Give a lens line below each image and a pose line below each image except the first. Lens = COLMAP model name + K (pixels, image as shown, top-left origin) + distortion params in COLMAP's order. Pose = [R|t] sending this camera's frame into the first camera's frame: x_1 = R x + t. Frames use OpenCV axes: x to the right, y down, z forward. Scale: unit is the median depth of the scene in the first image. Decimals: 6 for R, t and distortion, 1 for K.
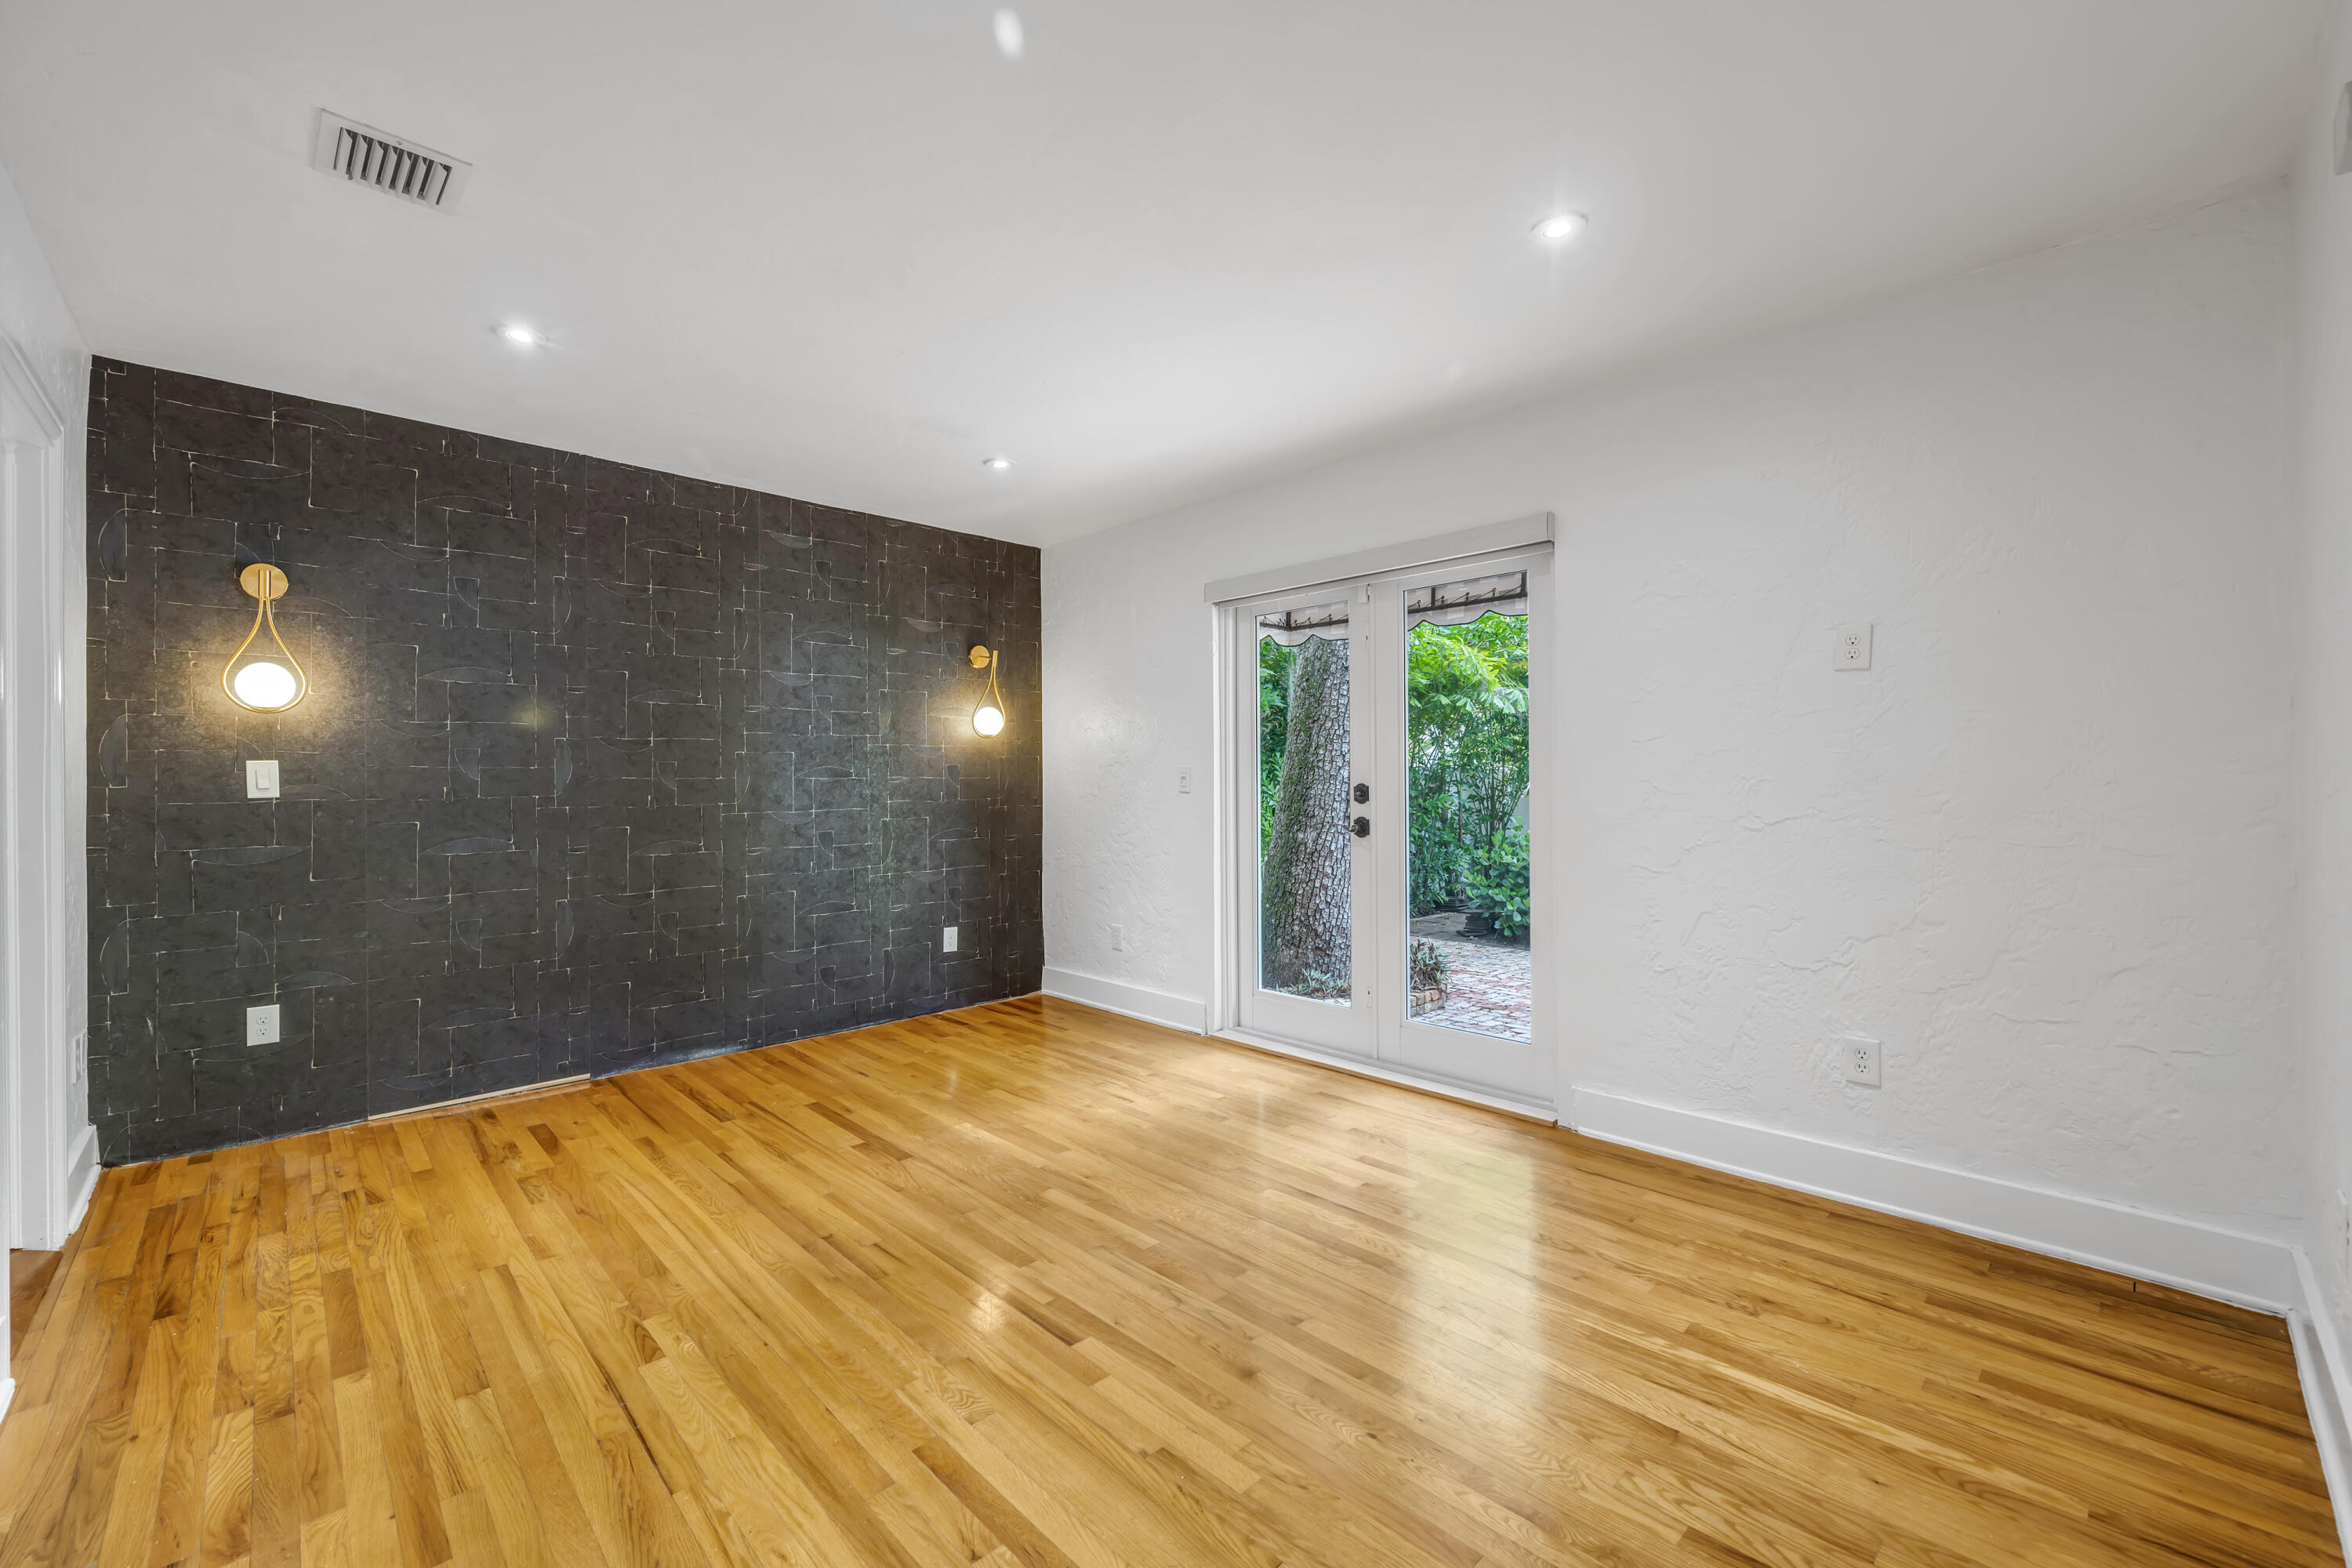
lens RADIAL K [[939.5, 0, 1169.6], [0, 939.5, 774.1], [0, 0, 1]] dist [-0.003302, -0.000811]
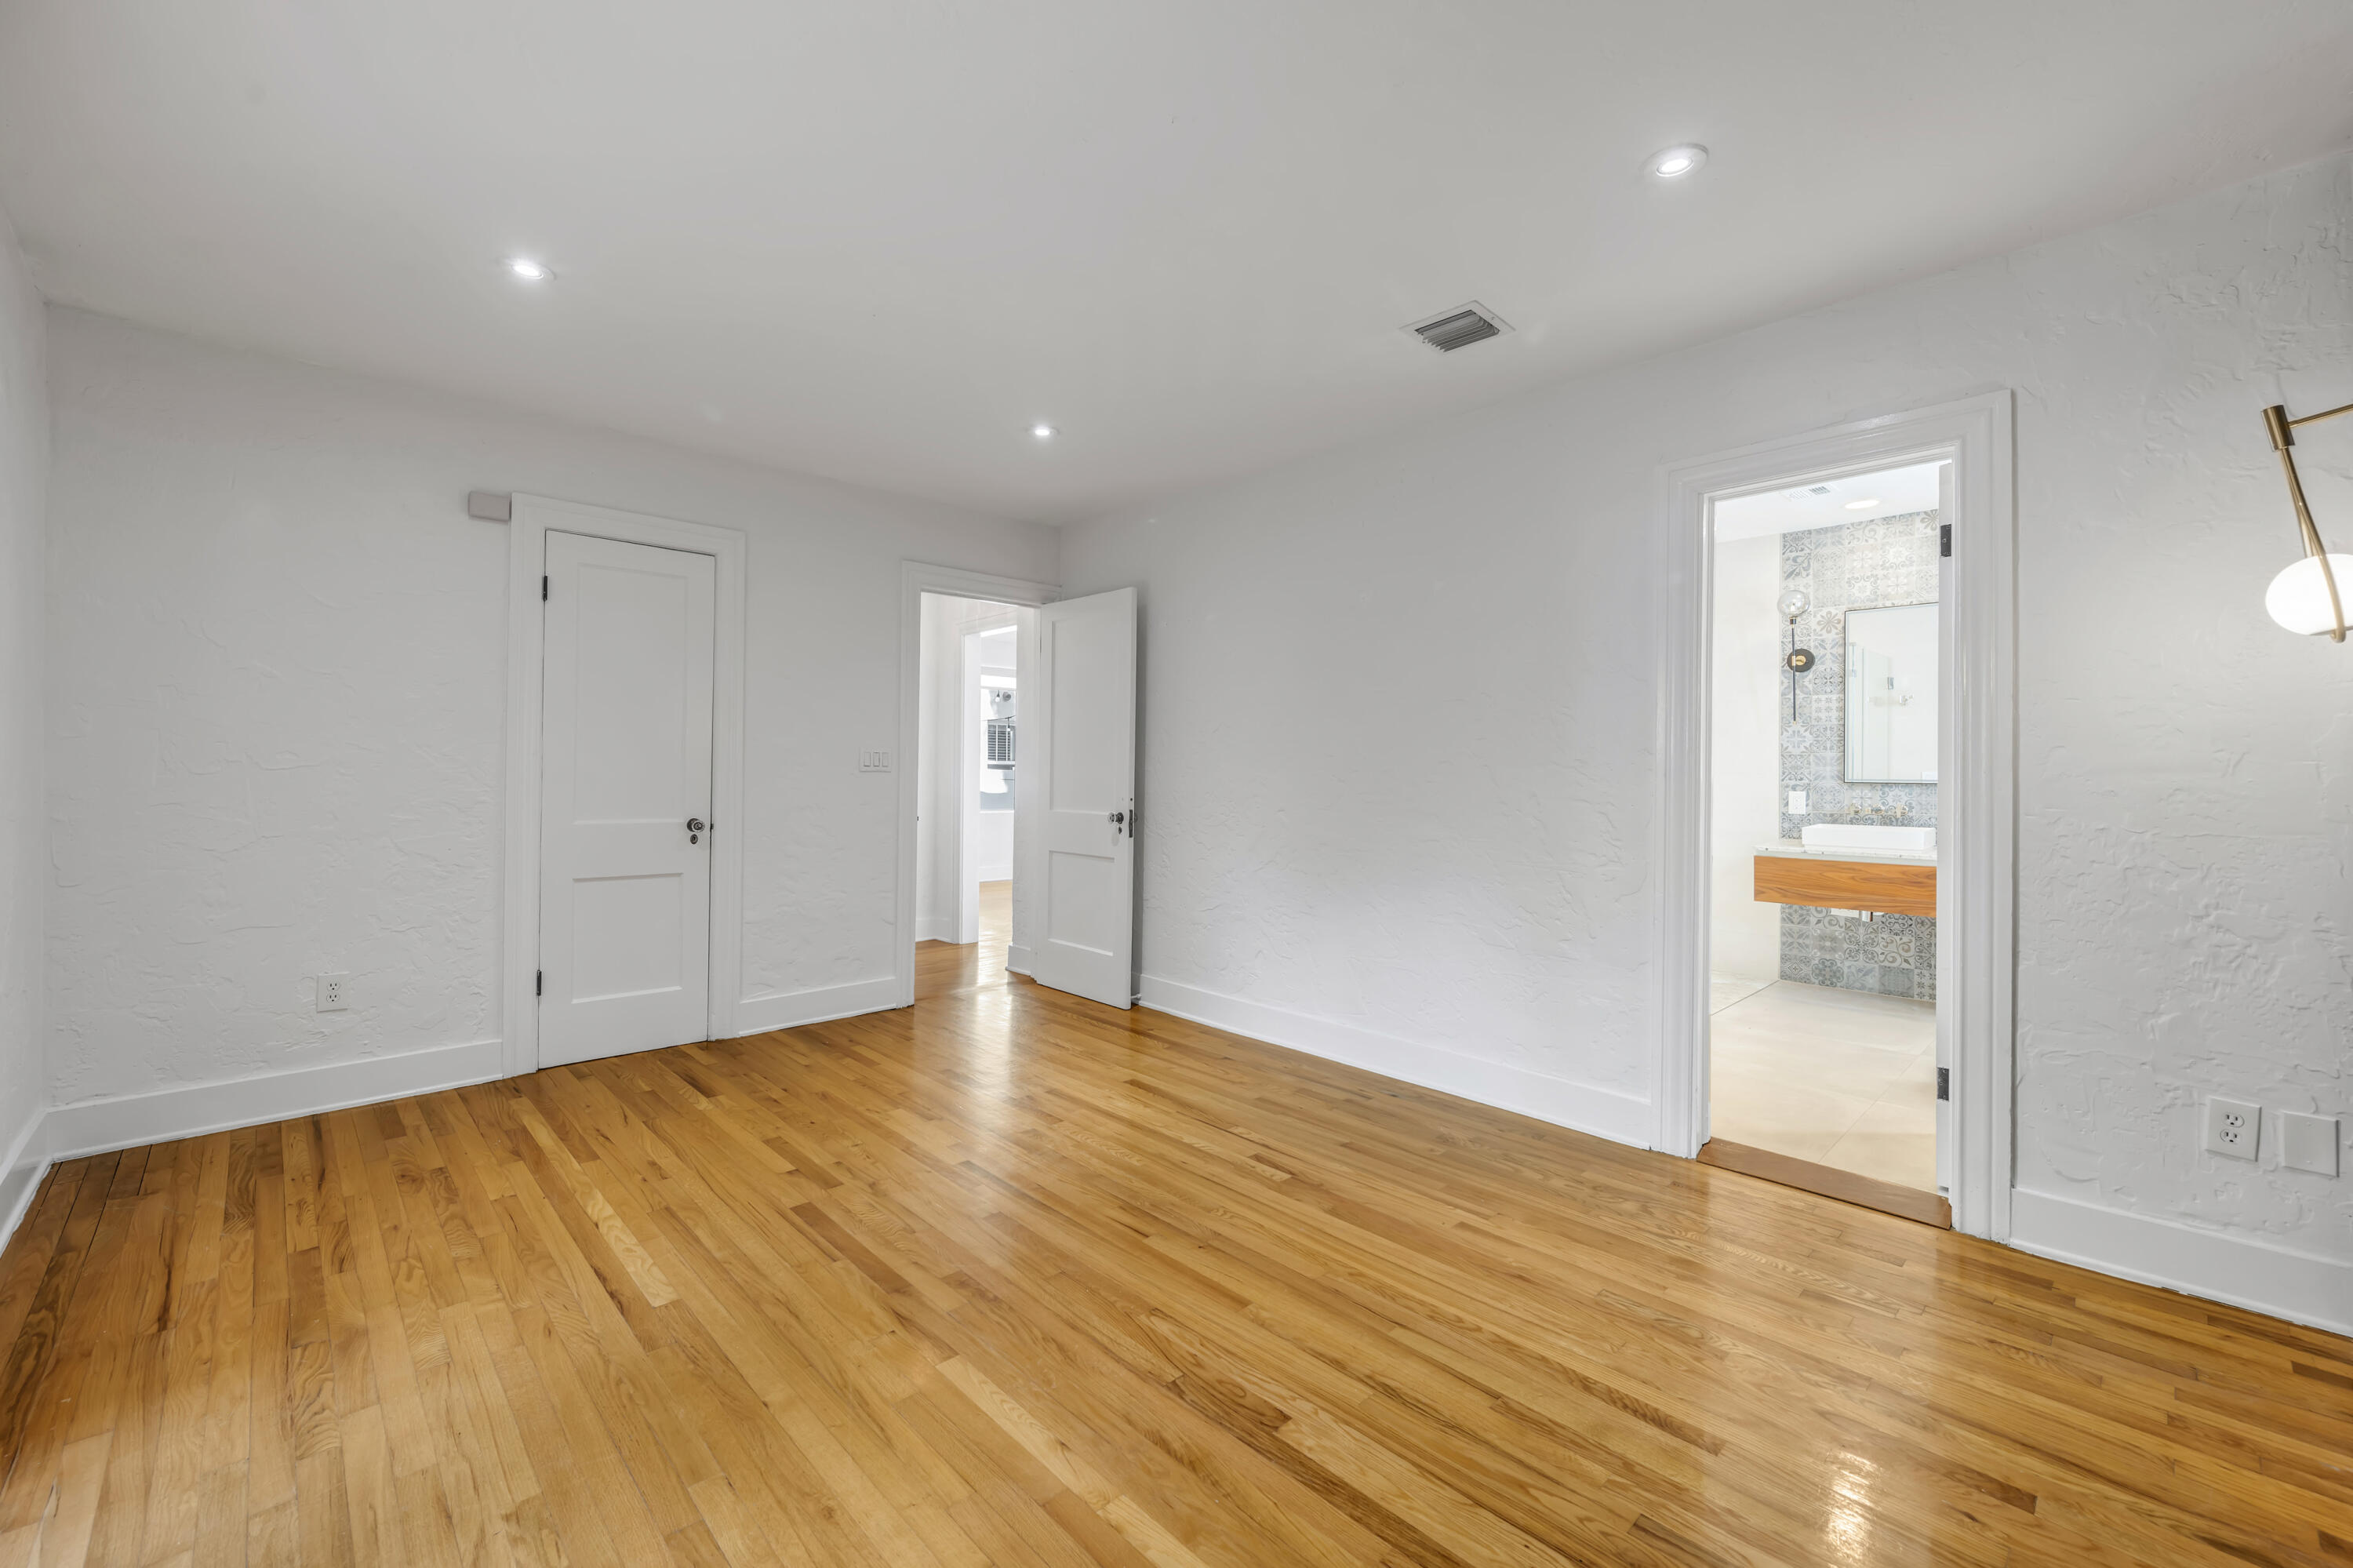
lens RADIAL K [[939.9, 0, 1170.1], [0, 939.9, 774.1], [0, 0, 1]] dist [-0.003302, -0.000811]
pose [[-0.999916, -0.002710, 0.012666, -0.375314], [-0.002819, 0.999959, -0.008587, 0.033338], [-0.012642, -0.008622, -0.999883, 2.122779]]
